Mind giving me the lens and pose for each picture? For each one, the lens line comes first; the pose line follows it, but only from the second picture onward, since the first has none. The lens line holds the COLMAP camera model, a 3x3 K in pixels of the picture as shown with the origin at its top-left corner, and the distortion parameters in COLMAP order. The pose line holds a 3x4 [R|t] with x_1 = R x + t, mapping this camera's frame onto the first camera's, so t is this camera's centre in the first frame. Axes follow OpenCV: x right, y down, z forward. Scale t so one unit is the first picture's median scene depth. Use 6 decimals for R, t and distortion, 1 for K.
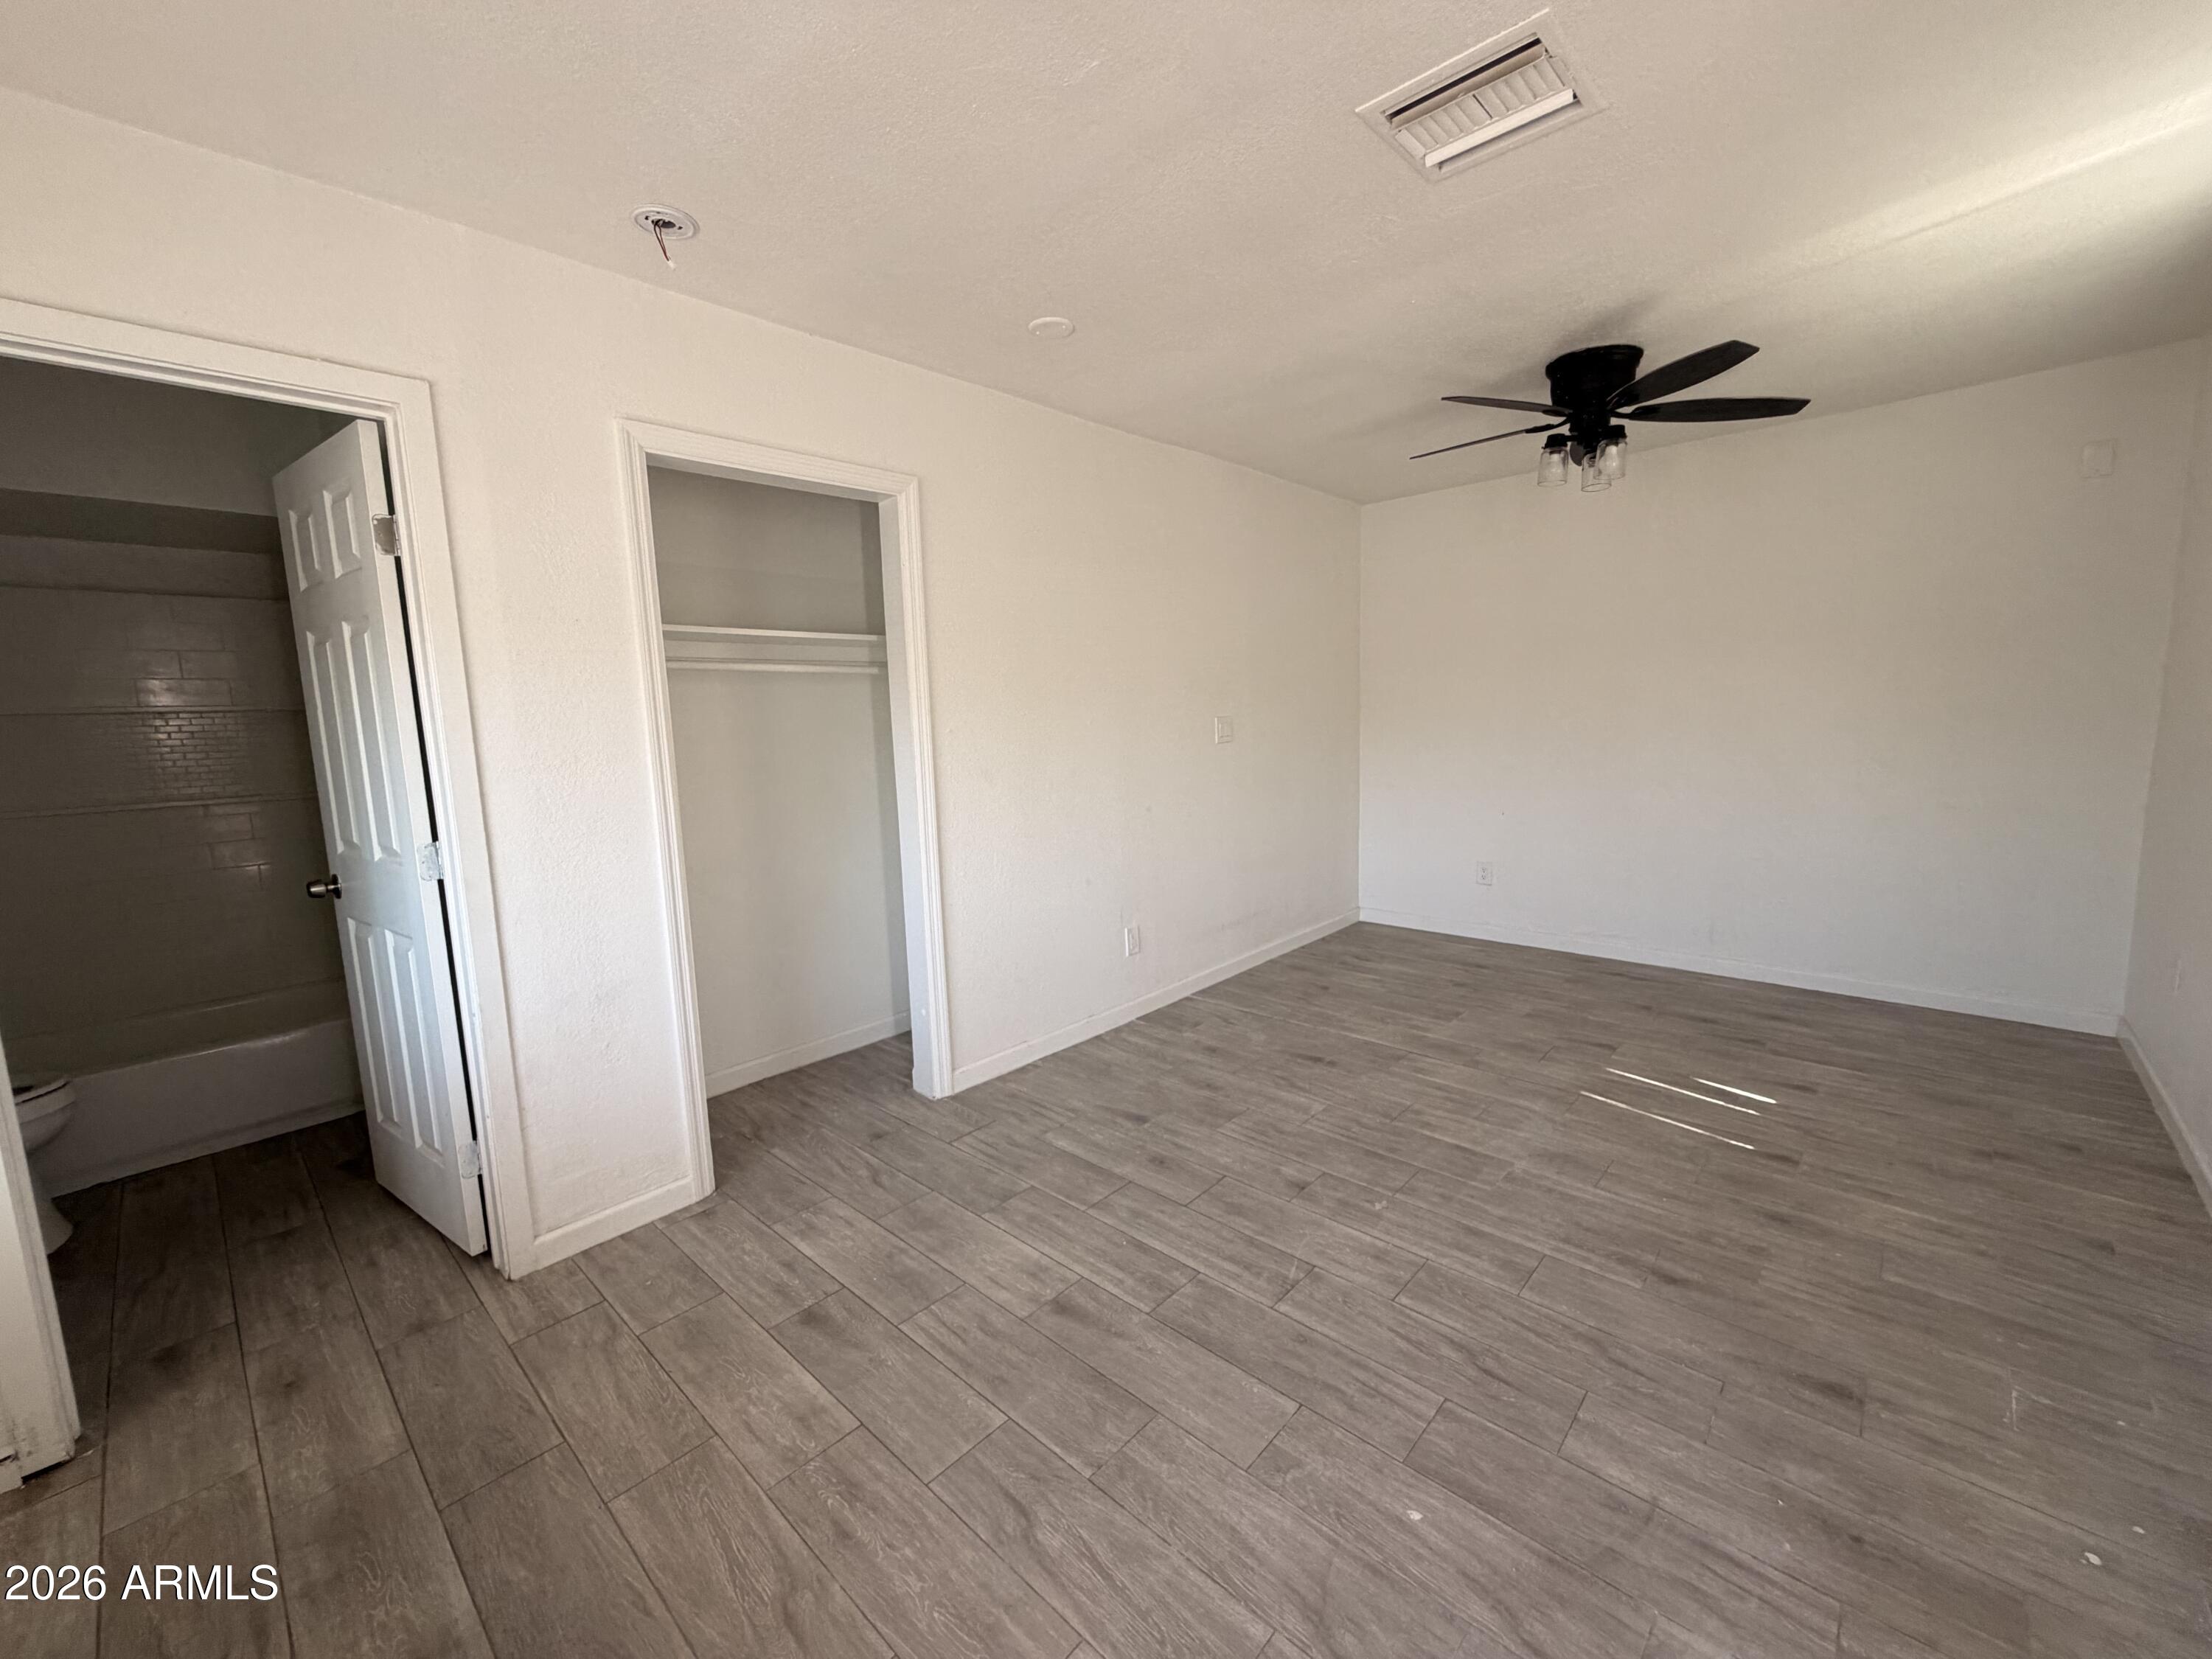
lens RADIAL K [[881.7, 0, 1100.6], [0, 881.7, 831.6], [0, 0, 1]] dist [-0.001103, 0.000040]
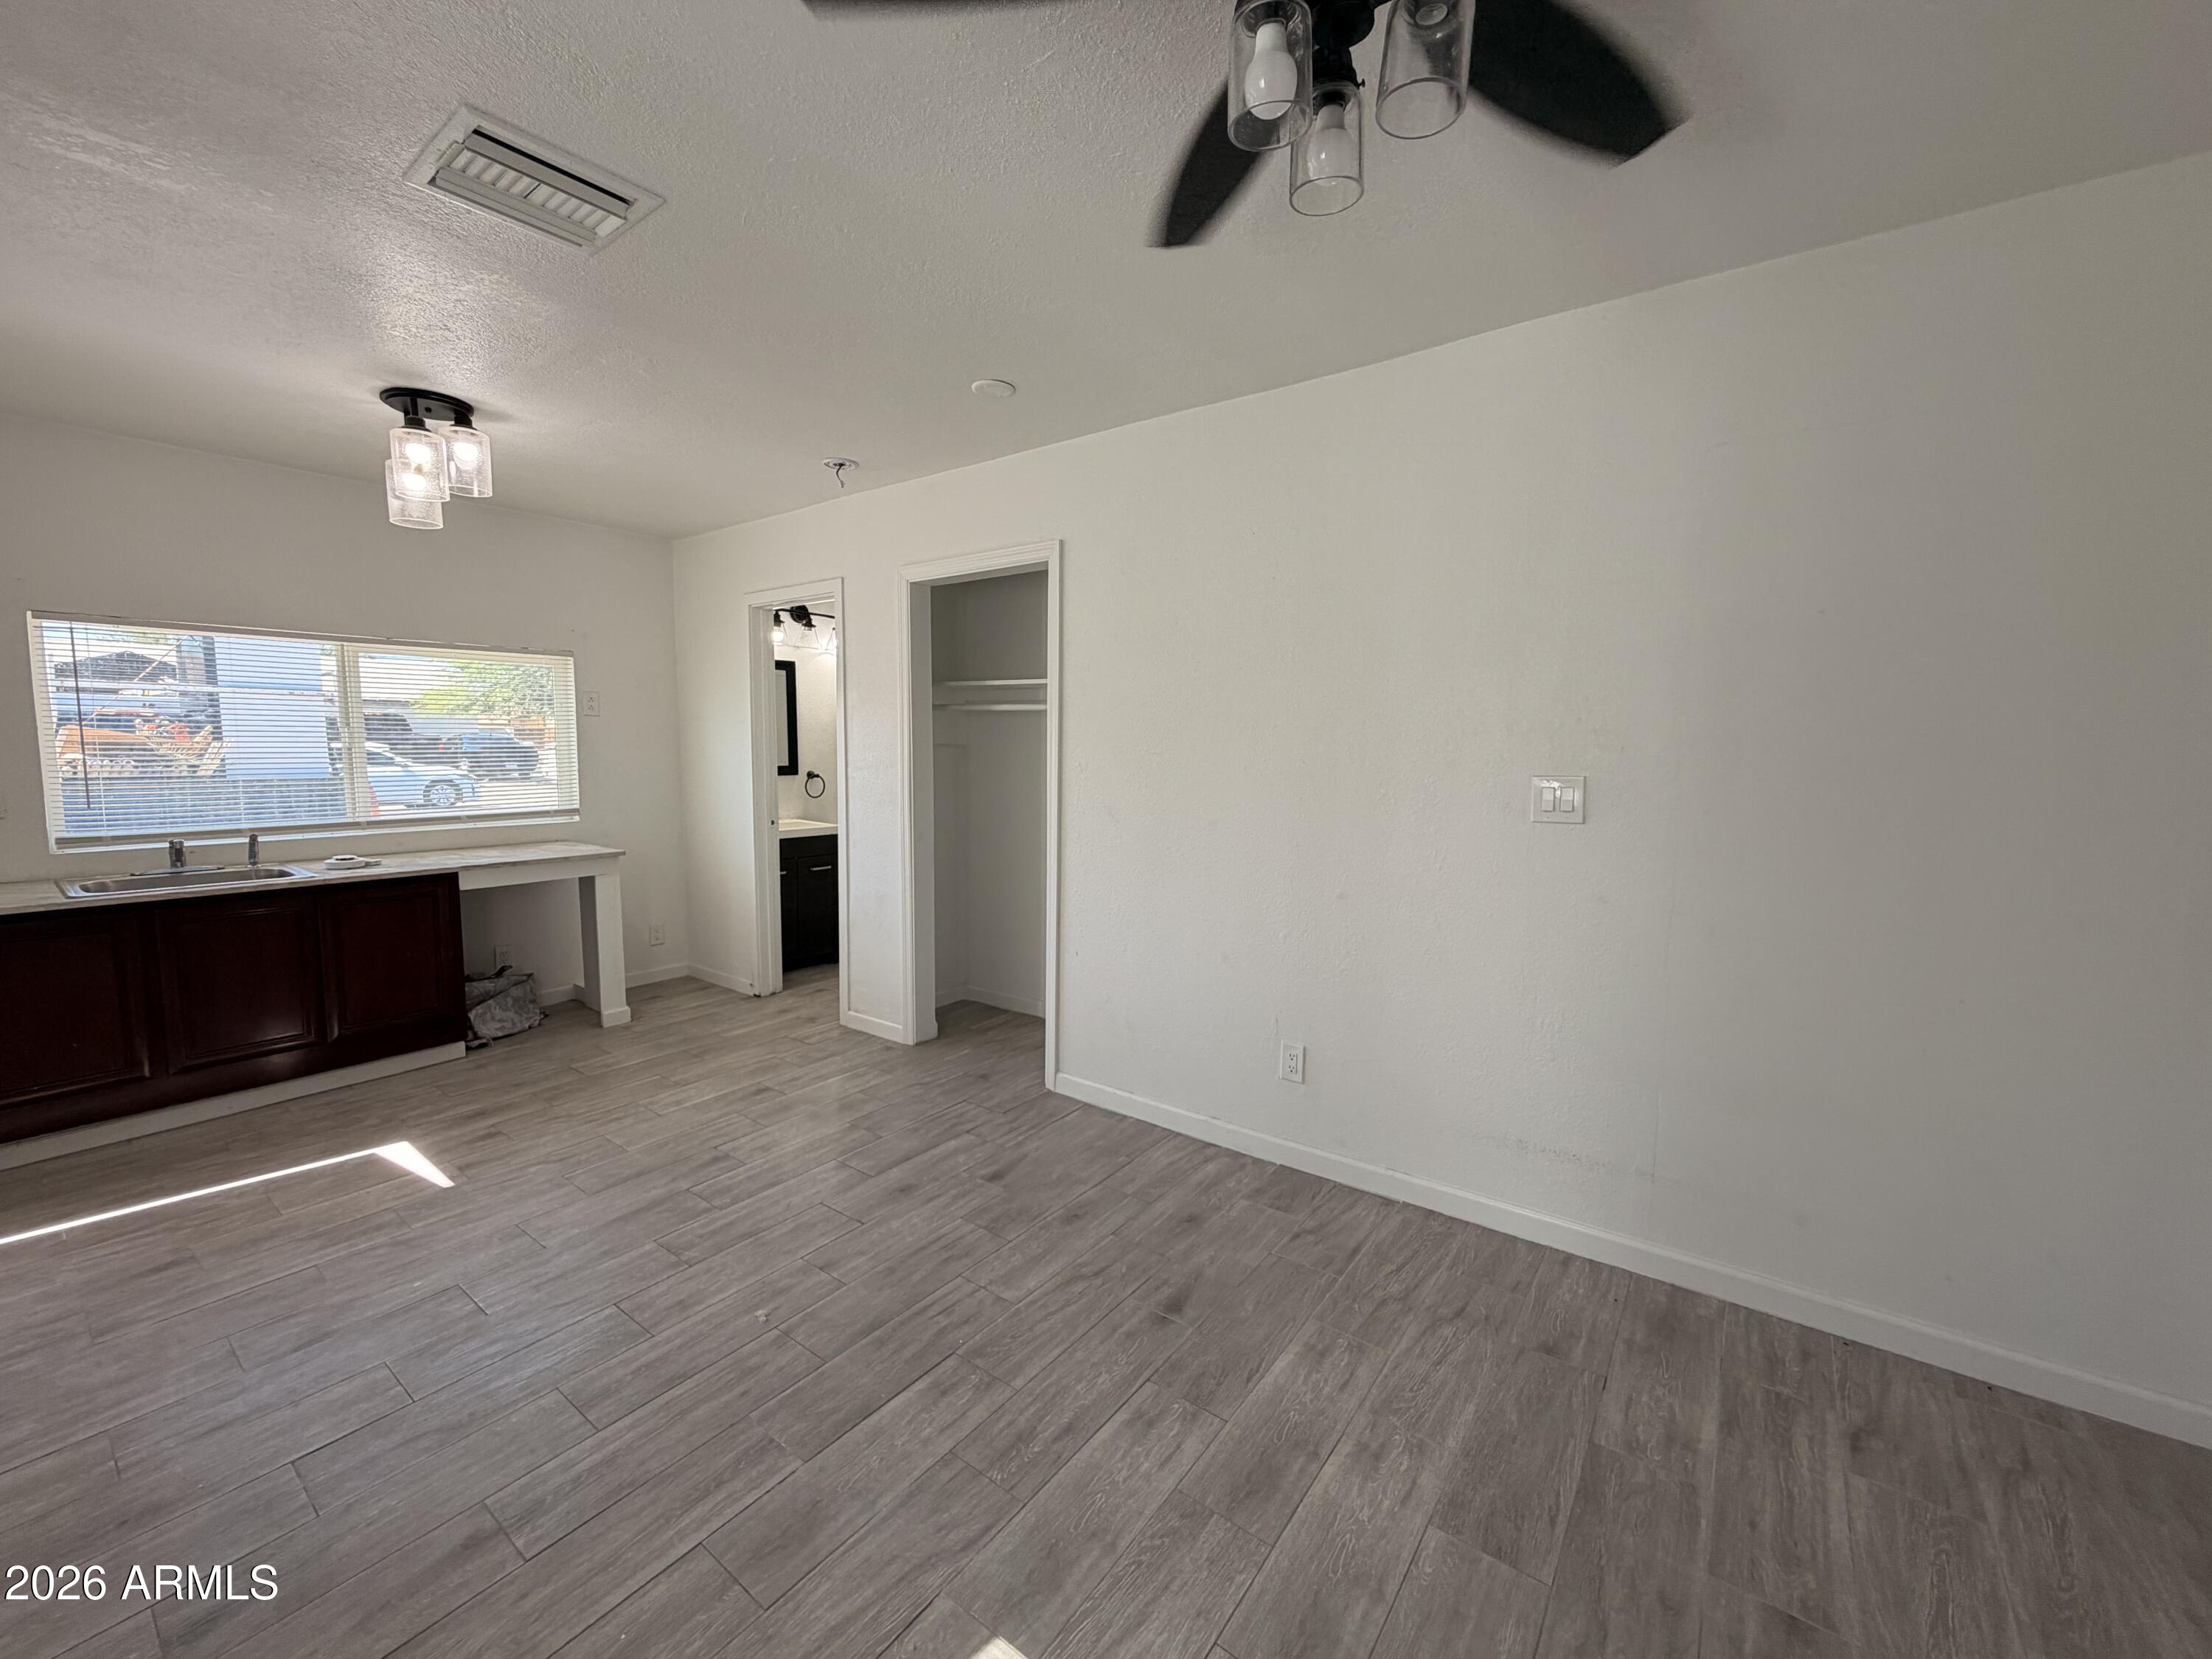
lens RADIAL K [[881.7, 0, 1100.6], [0, 881.7, 831.6], [0, 0, 1]] dist [-0.001103, 0.000040]
pose [[0.105525, 0.134653, -0.985258, 0.961408], [-0.146539, 0.982079, 0.118523, -0.174225], [0.983560, 0.131872, 0.123366, 0.959403]]
